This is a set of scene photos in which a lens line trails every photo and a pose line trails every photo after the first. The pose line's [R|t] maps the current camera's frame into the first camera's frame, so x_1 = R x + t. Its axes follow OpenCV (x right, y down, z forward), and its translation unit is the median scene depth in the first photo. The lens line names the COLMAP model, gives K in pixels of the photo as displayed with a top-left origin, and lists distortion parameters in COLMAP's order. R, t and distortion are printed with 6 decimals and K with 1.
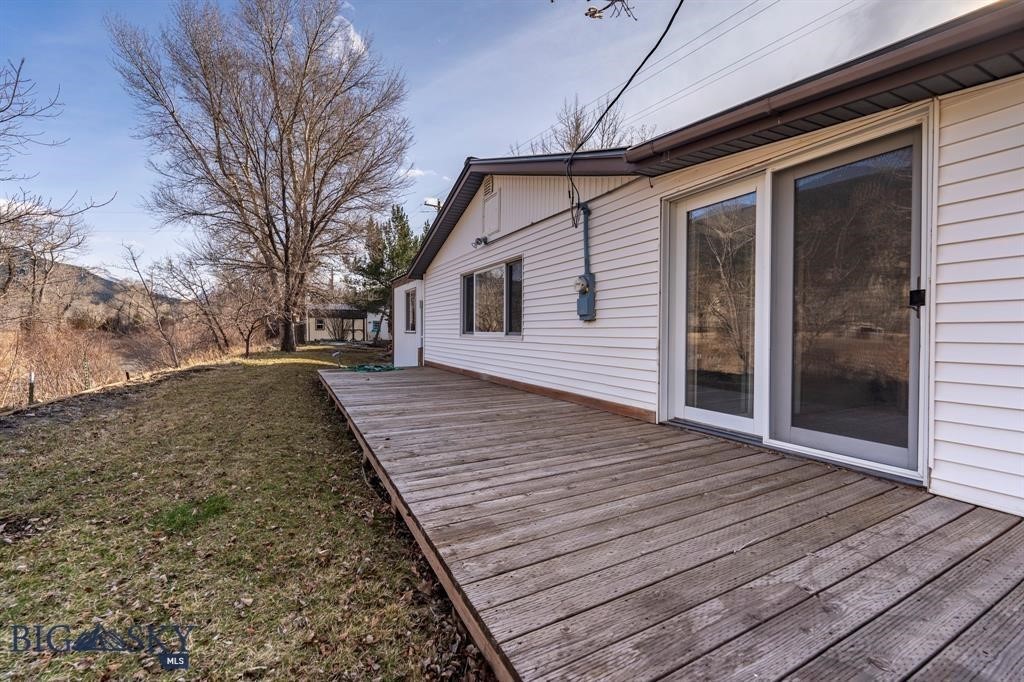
lens RADIAL K [[425.7, 0, 516.6], [0, 425.7, 337.4], [0, 0, 1]] dist [-0.003219, 0.000027]
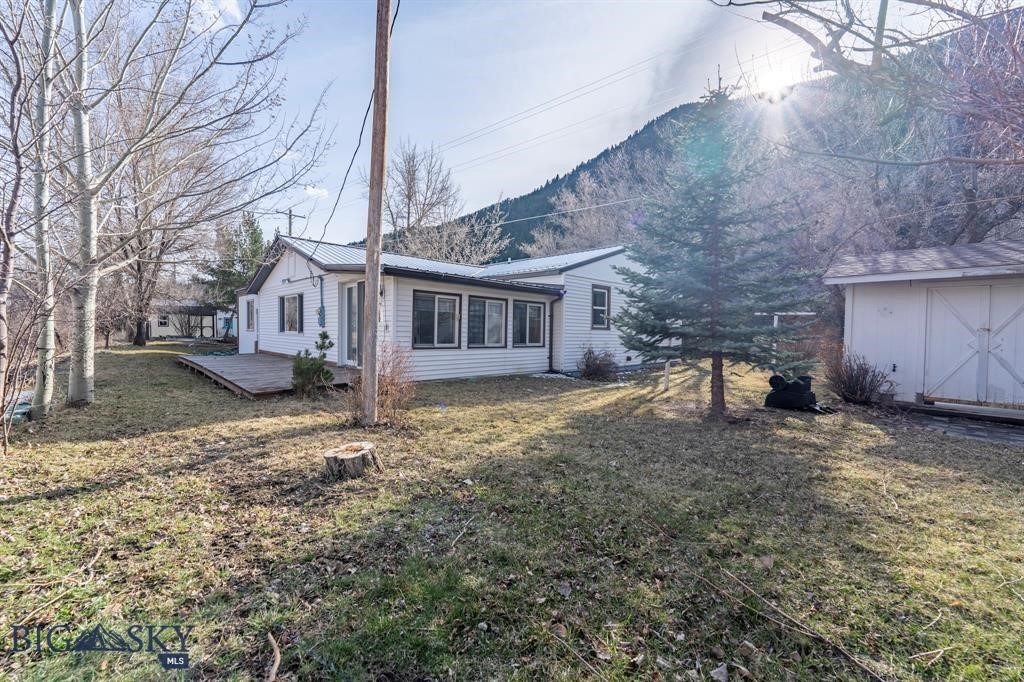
lens RADIAL K [[425.7, 0, 504.6], [0, 425.7, 338.7], [0, 0, 1]] dist [-0.003219, 0.000027]
pose [[0.967558, 0.001545, 0.252645, 0.116561], [-0.003783, 0.999958, 0.008372, 0.000570], [-0.252622, -0.009056, 0.967523, -0.319681]]
